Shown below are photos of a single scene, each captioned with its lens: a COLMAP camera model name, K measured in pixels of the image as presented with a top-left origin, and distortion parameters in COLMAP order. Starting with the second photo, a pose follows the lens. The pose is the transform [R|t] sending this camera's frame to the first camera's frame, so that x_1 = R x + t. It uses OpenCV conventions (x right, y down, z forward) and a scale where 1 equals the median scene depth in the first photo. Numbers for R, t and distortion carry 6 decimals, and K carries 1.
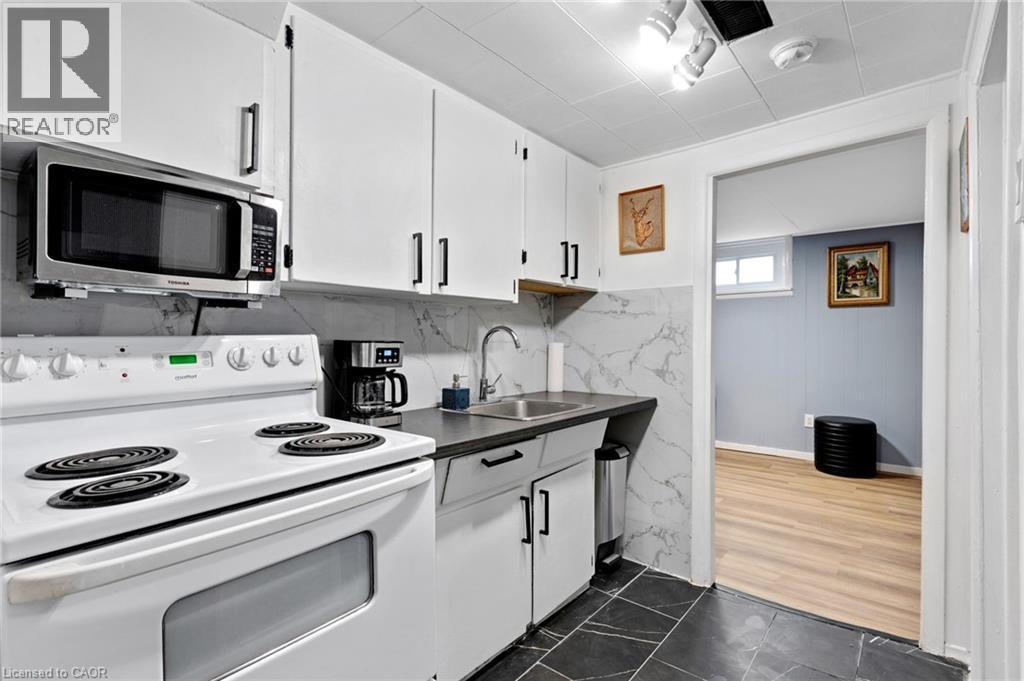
lens RADIAL K [[481.9, 0, 511.4], [0, 481.9, 341.4], [0, 0, 1]] dist [0.005270, -0.001459]
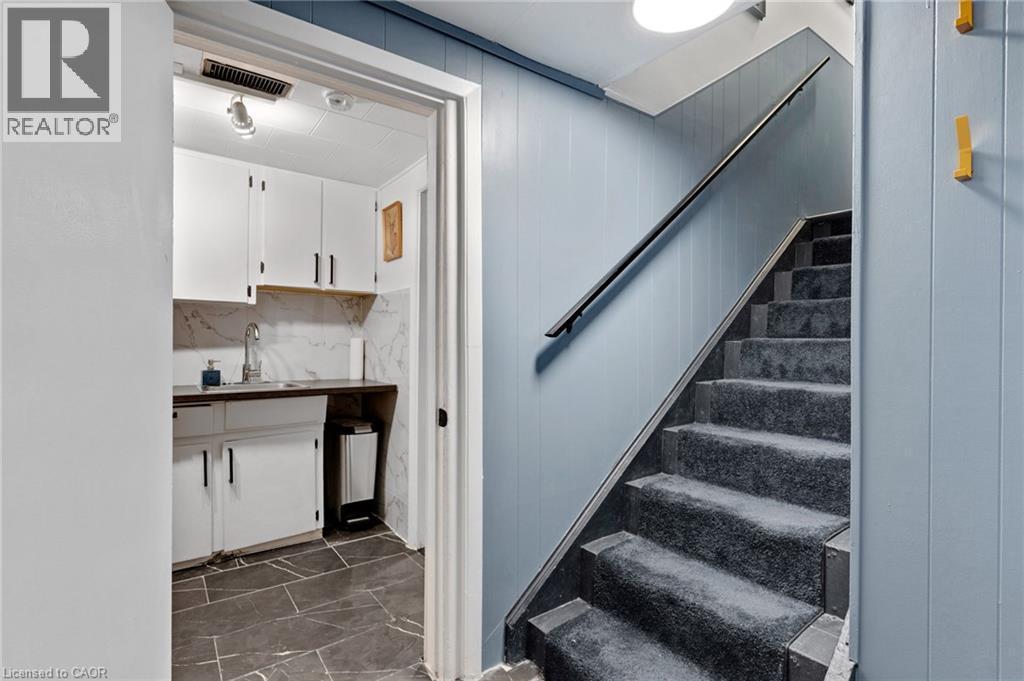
lens RADIAL K [[481.9, 0, 508.1], [0, 481.9, 340.5], [0, 0, 1]] dist [0.005270, -0.001459]
pose [[0.971065, 0.006426, -0.238727, 0.952517], [-0.008657, 0.999928, -0.008297, 0.020768], [0.238657, 0.010124, 0.971051, -0.070251]]
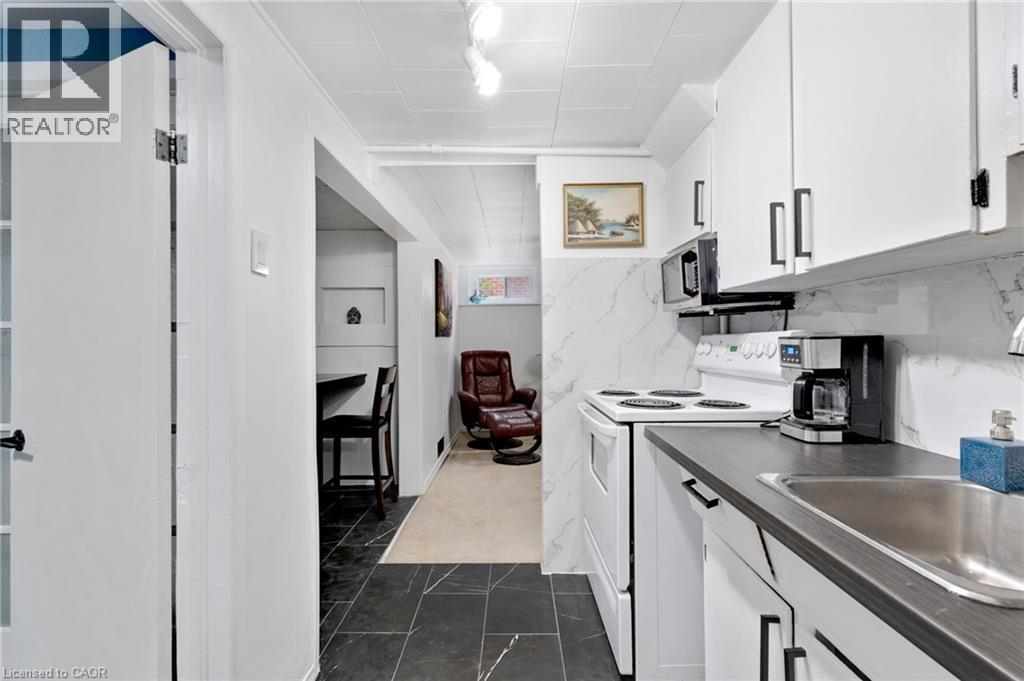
lens RADIAL K [[481.9, 0, 512.5], [0, 481.9, 339.1], [0, 0, 1]] dist [0.005270, -0.001459]
pose [[-0.771509, -0.000022, -0.636218, 0.506967], [0.000996, 0.999999, -0.001243, 0.003018], [0.636217, -0.001593, -0.771508, 1.035406]]
